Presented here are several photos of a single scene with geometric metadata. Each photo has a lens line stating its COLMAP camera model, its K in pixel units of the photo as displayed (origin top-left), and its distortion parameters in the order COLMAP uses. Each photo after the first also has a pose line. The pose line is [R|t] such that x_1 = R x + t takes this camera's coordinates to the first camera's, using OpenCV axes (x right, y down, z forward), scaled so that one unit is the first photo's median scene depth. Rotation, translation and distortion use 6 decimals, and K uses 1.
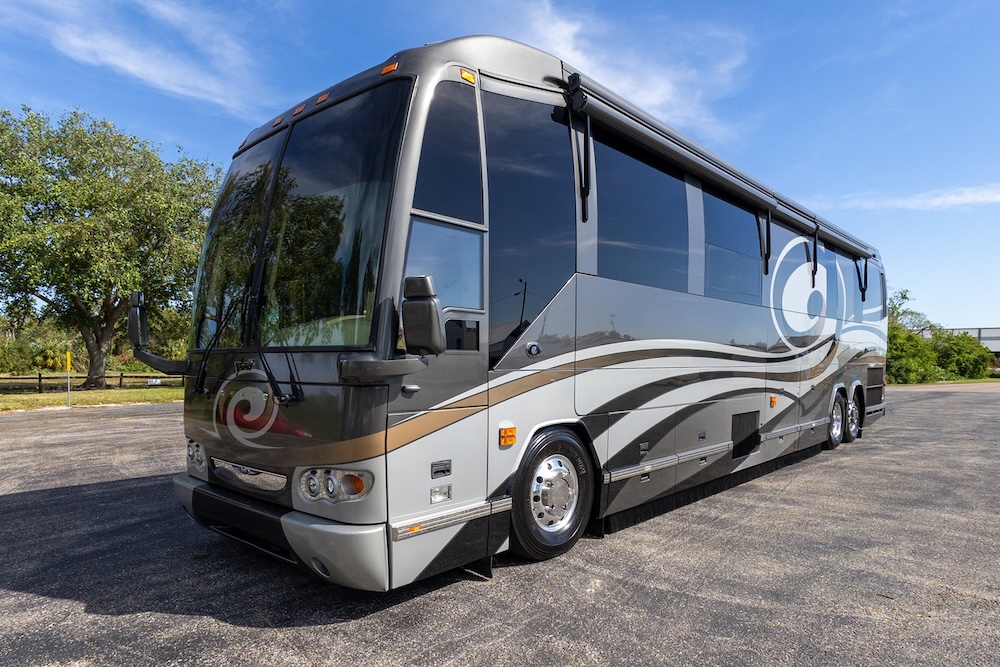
lens RADIAL K [[640.6, 0, 528.5], [0, 640.6, 392.0], [0, 0, 1]] dist [0.020446, -0.000865]
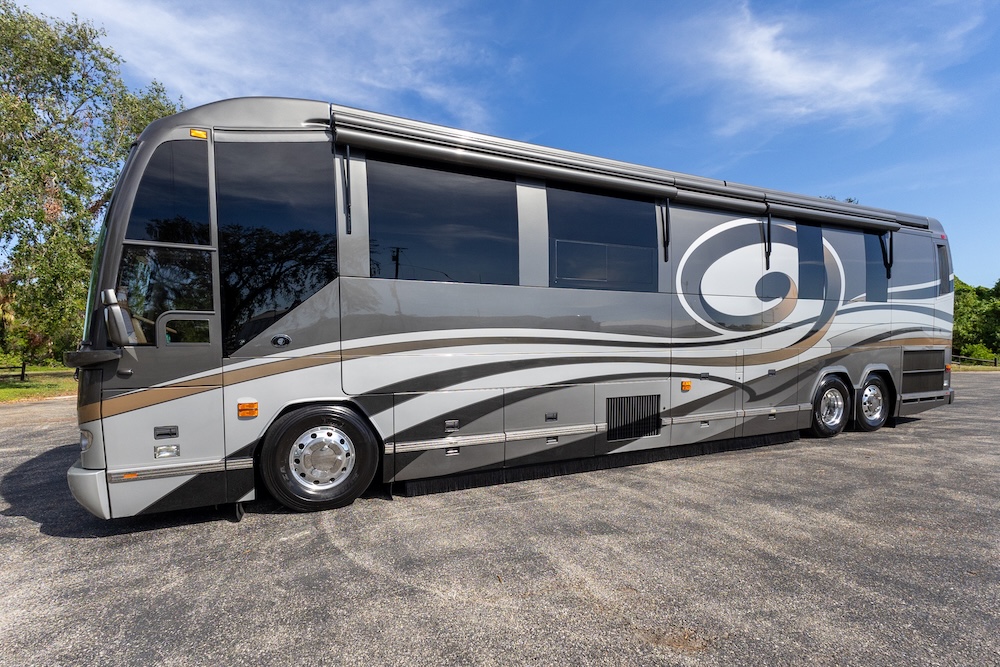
lens RADIAL K [[542.7, 0, 501.4], [0, 542.7, 367.5], [0, 0, 1]] dist [0.020522, 0.000047]
pose [[0.923674, 0.003280, -0.383166, 0.727895], [-0.007293, 0.999933, -0.009021, -0.007096], [0.383111, 0.011126, 0.923635, 0.169414]]
